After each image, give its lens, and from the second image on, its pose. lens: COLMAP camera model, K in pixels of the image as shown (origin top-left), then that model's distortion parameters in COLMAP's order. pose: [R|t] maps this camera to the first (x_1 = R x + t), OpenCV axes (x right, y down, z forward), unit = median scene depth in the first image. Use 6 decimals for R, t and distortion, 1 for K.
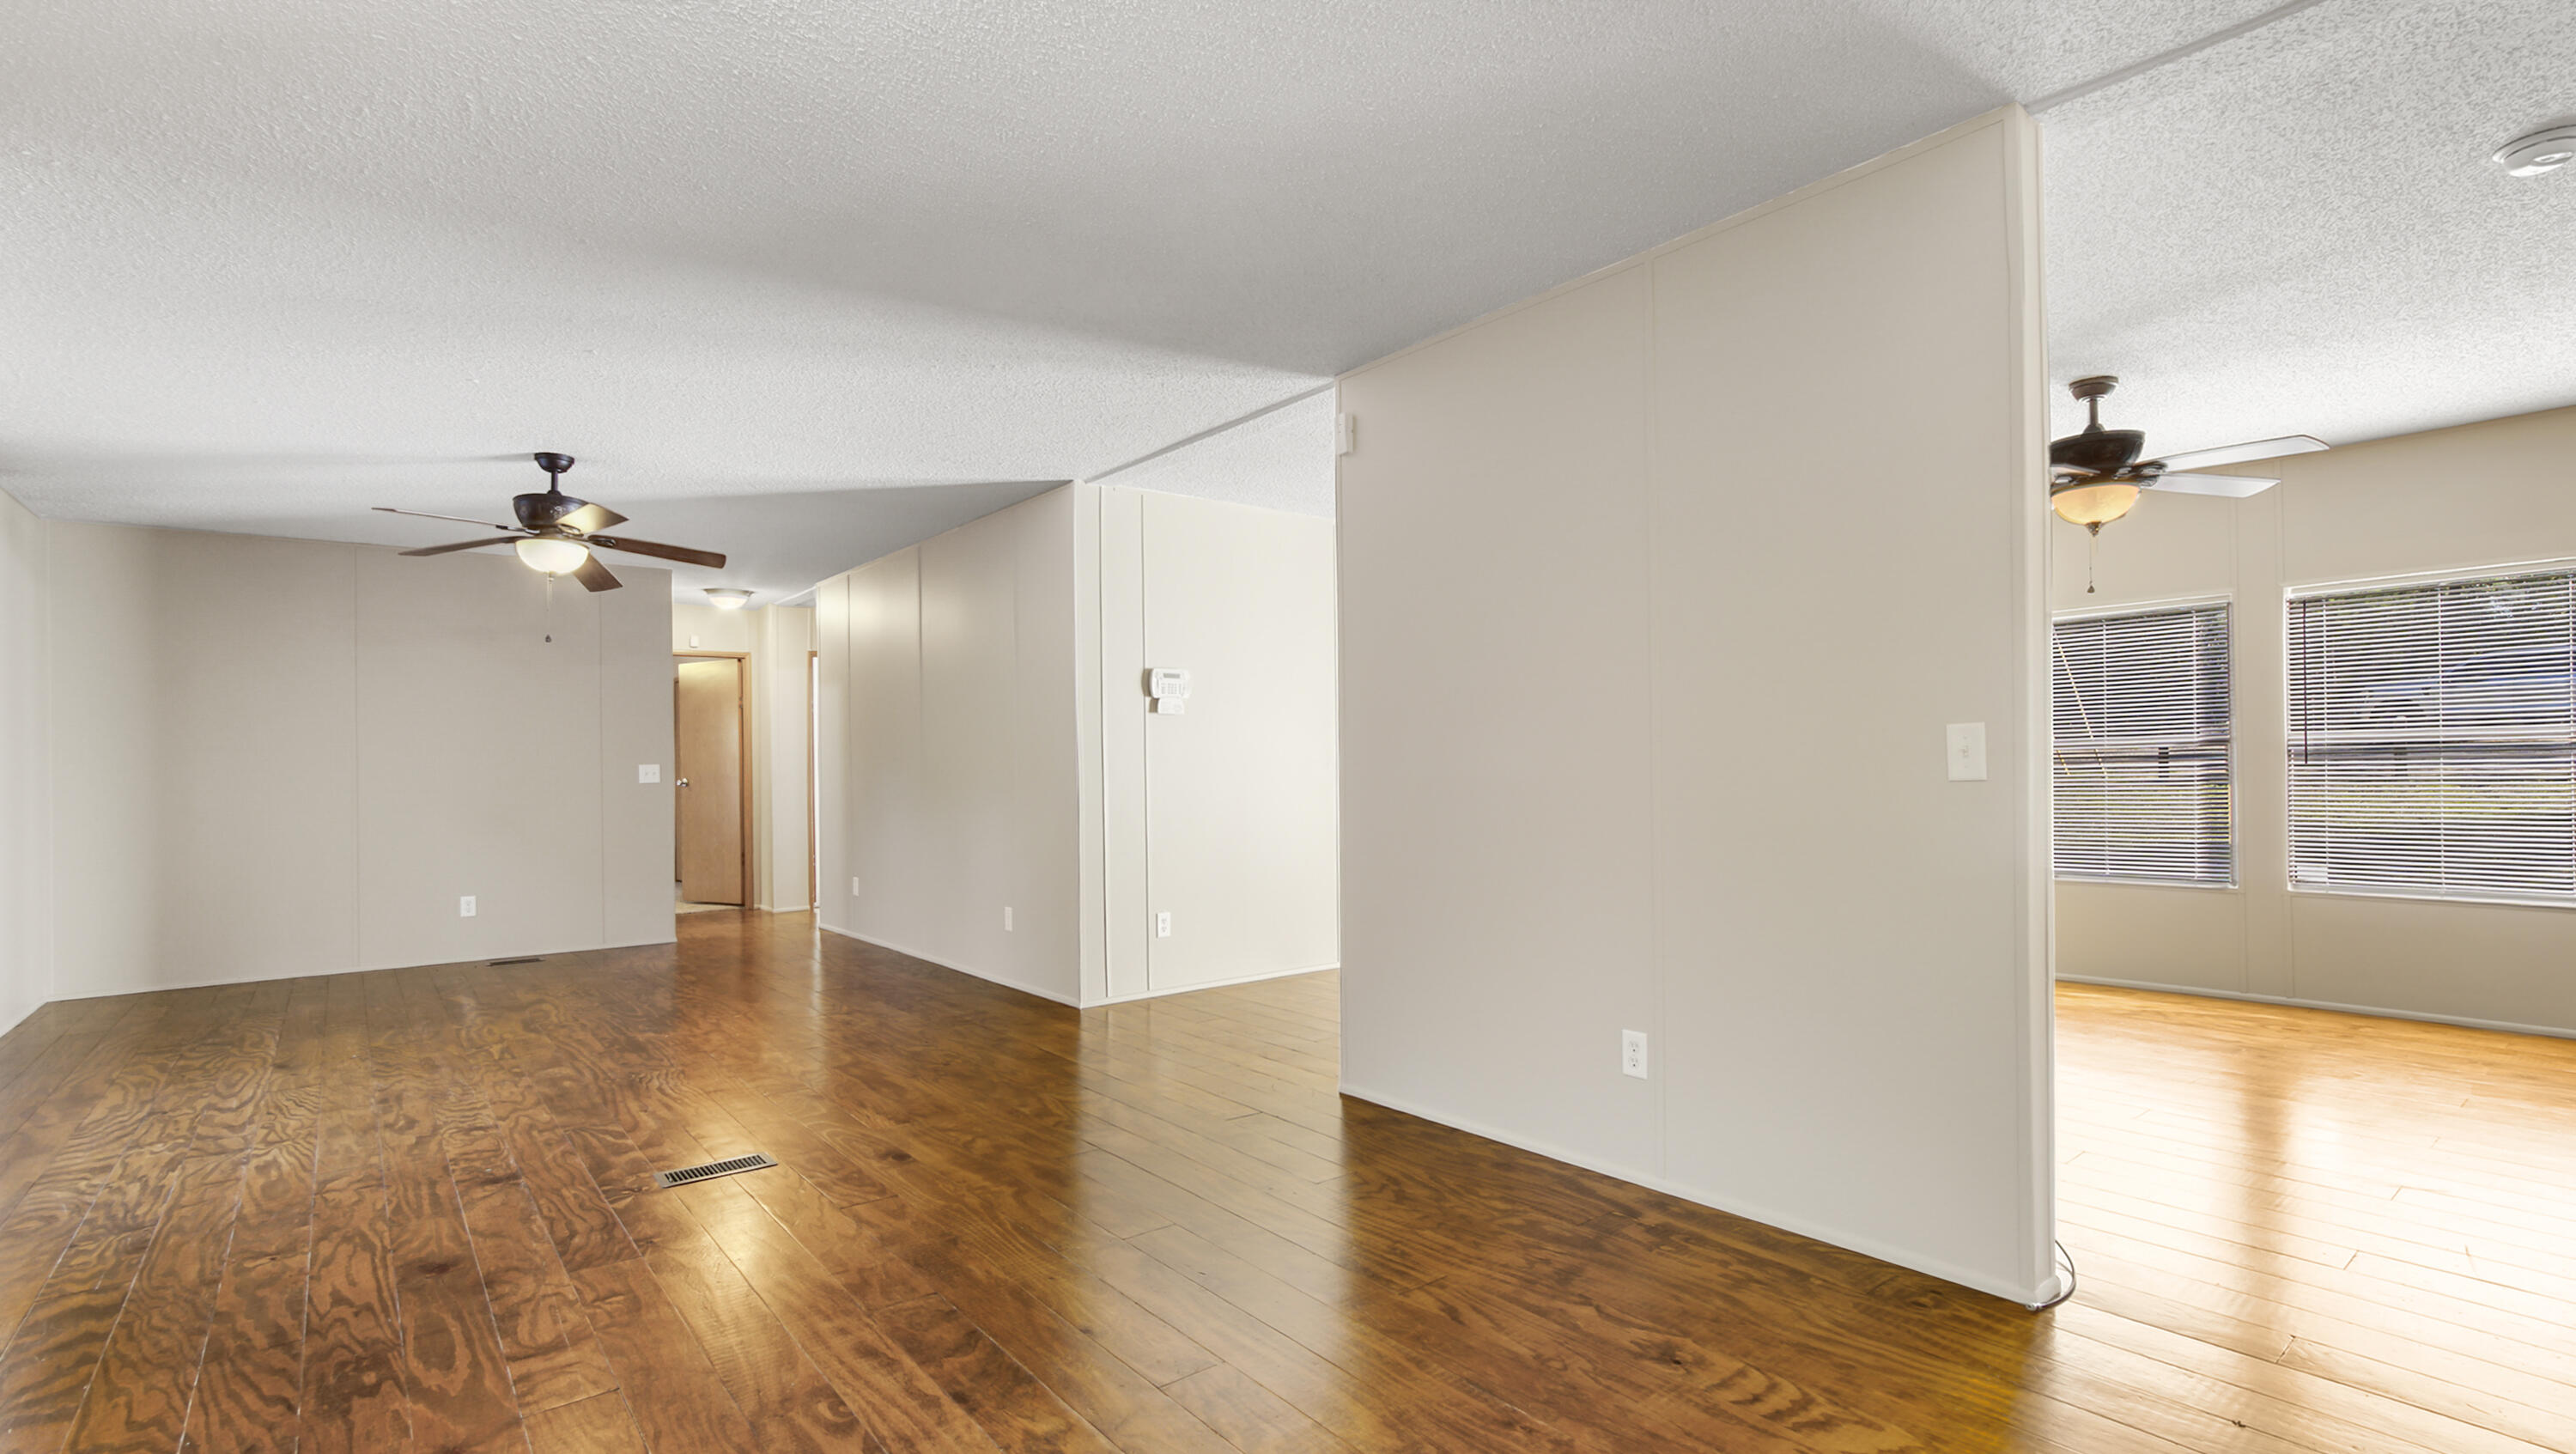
lens RADIAL K [[1176.2, 0, 1255.3], [0, 1176.2, 765.3], [0, 0, 1]] dist [-0.002403, -0.000315]
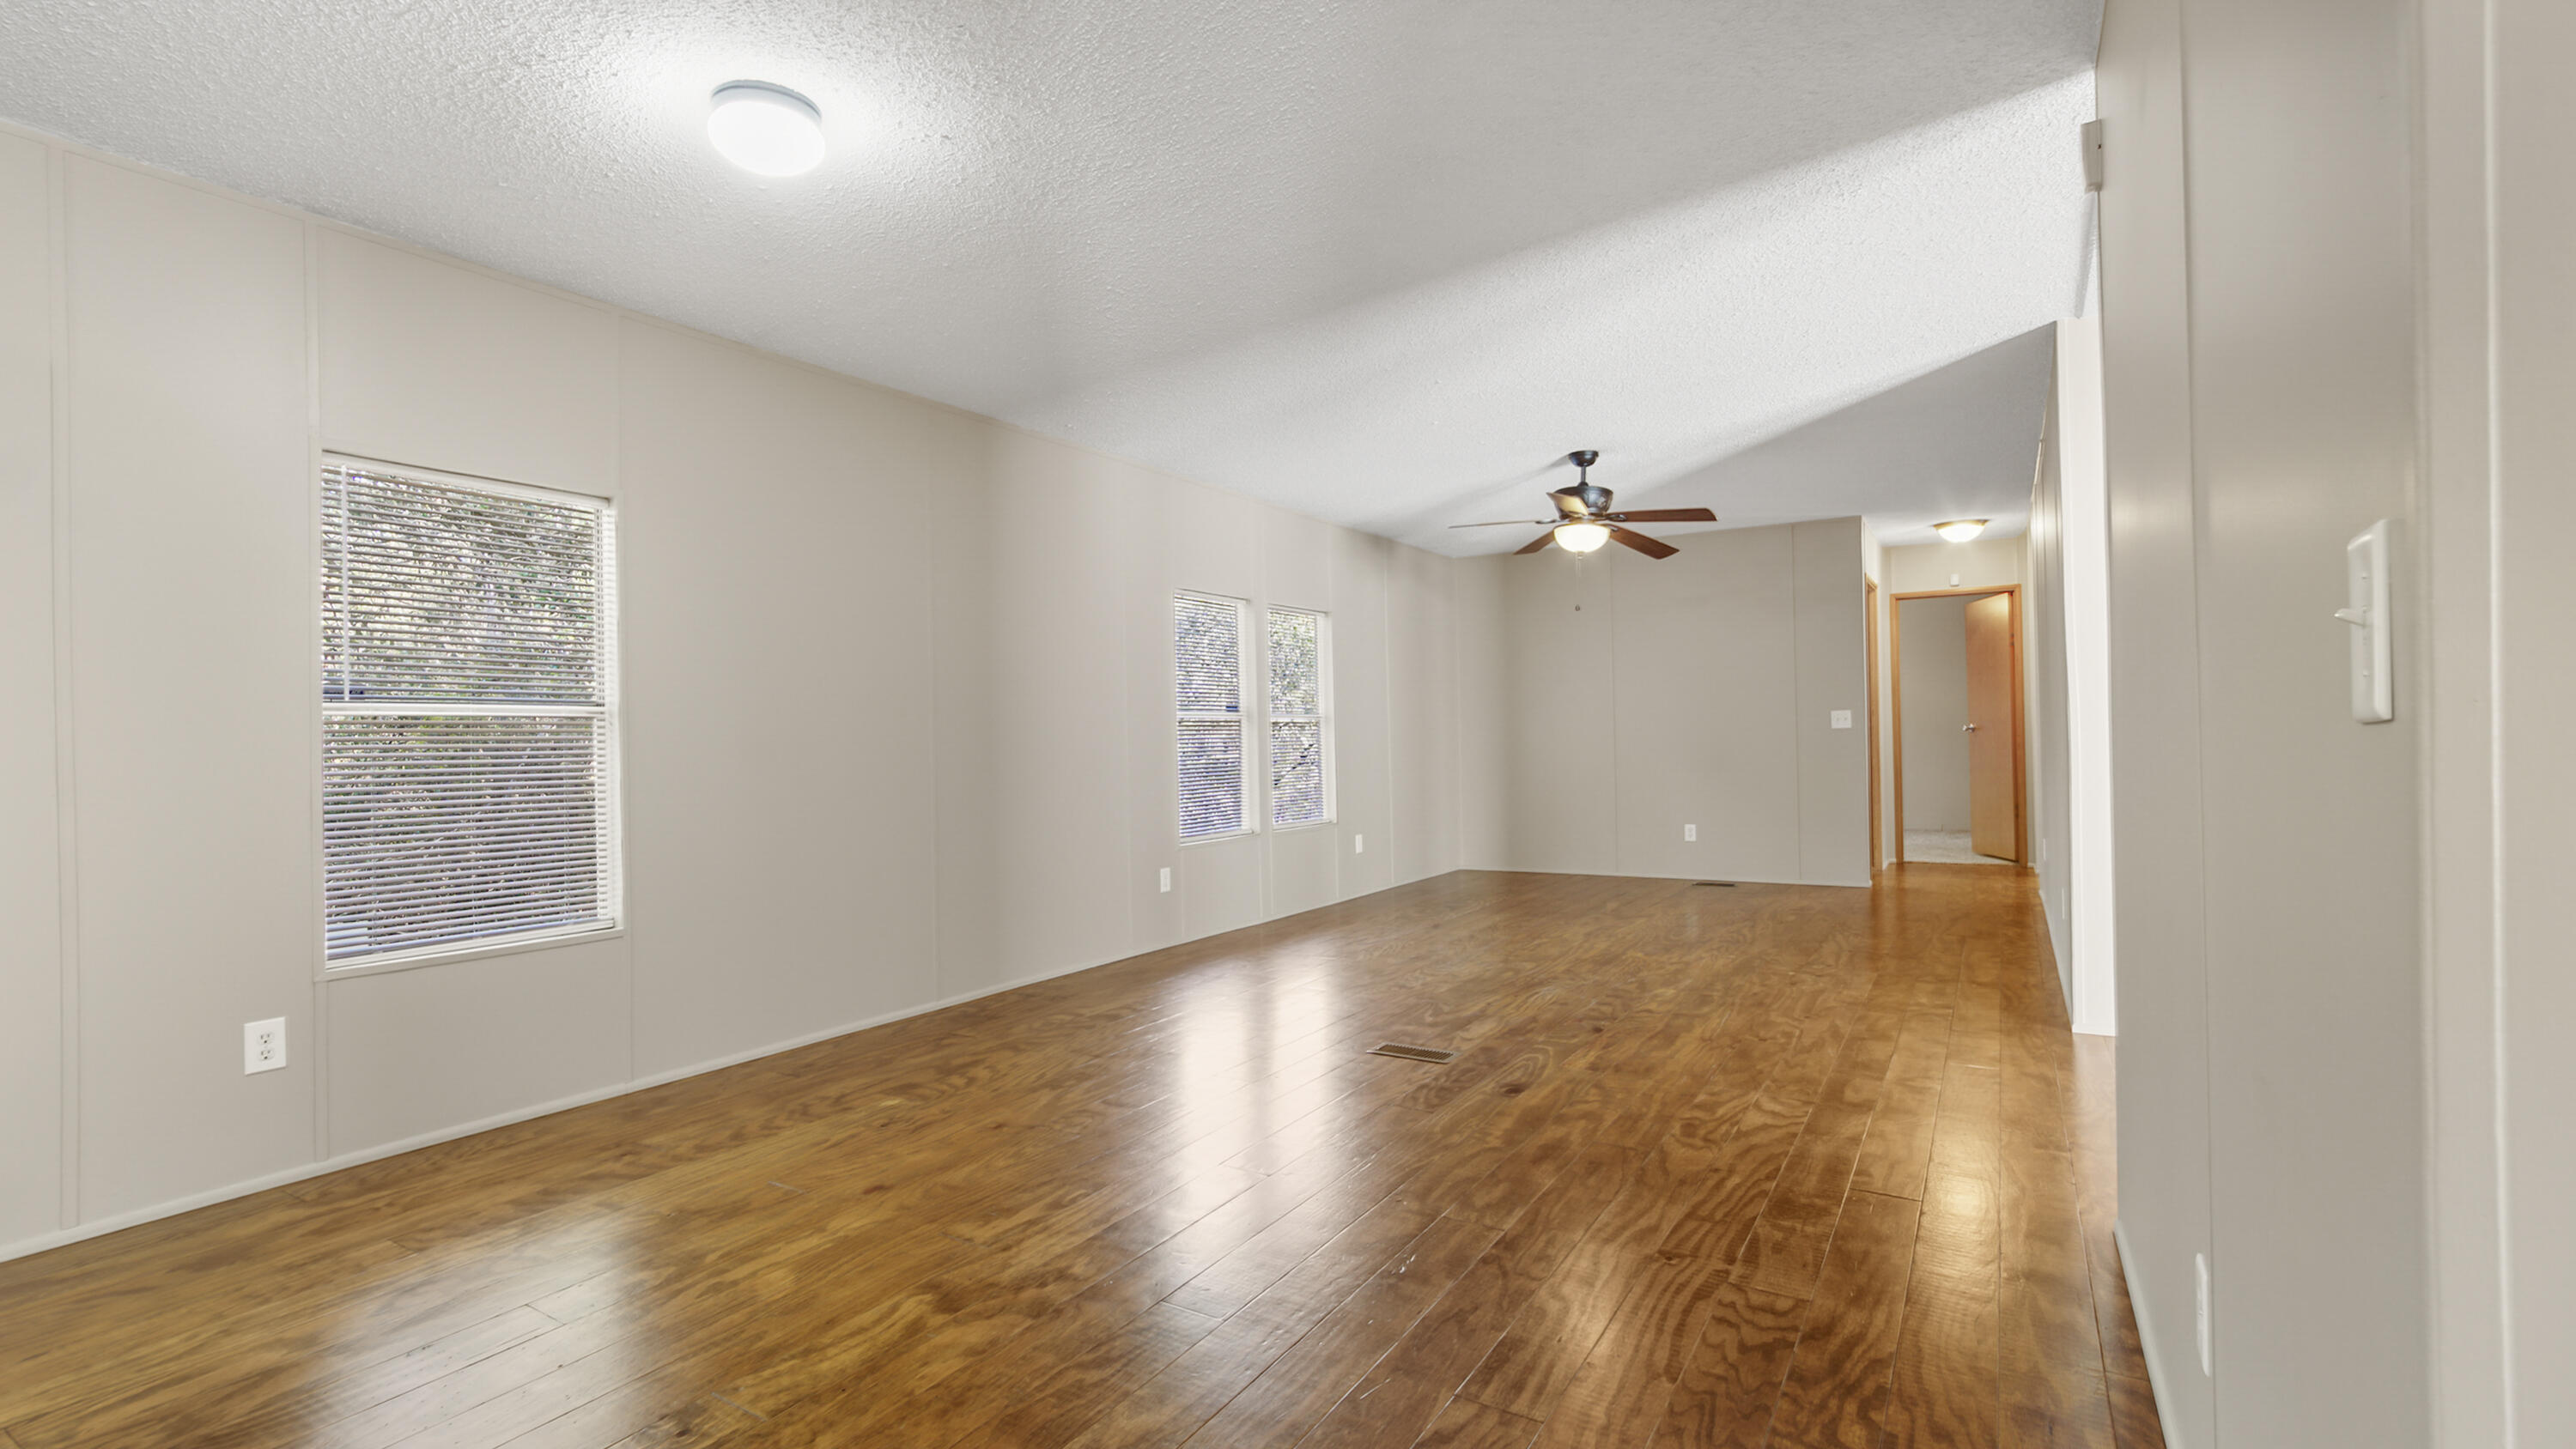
lens RADIAL K [[1145.9, 0, 1288.0], [0, 1145.9, 724.5], [0, 0, 1]] dist [-0.003082, 0.005983]
pose [[0.342910, -0.006470, -0.939346, 0.390456], [0.017275, 0.999851, -0.000580, 0.006373], [0.939209, -0.016028, 0.342971, 0.322080]]
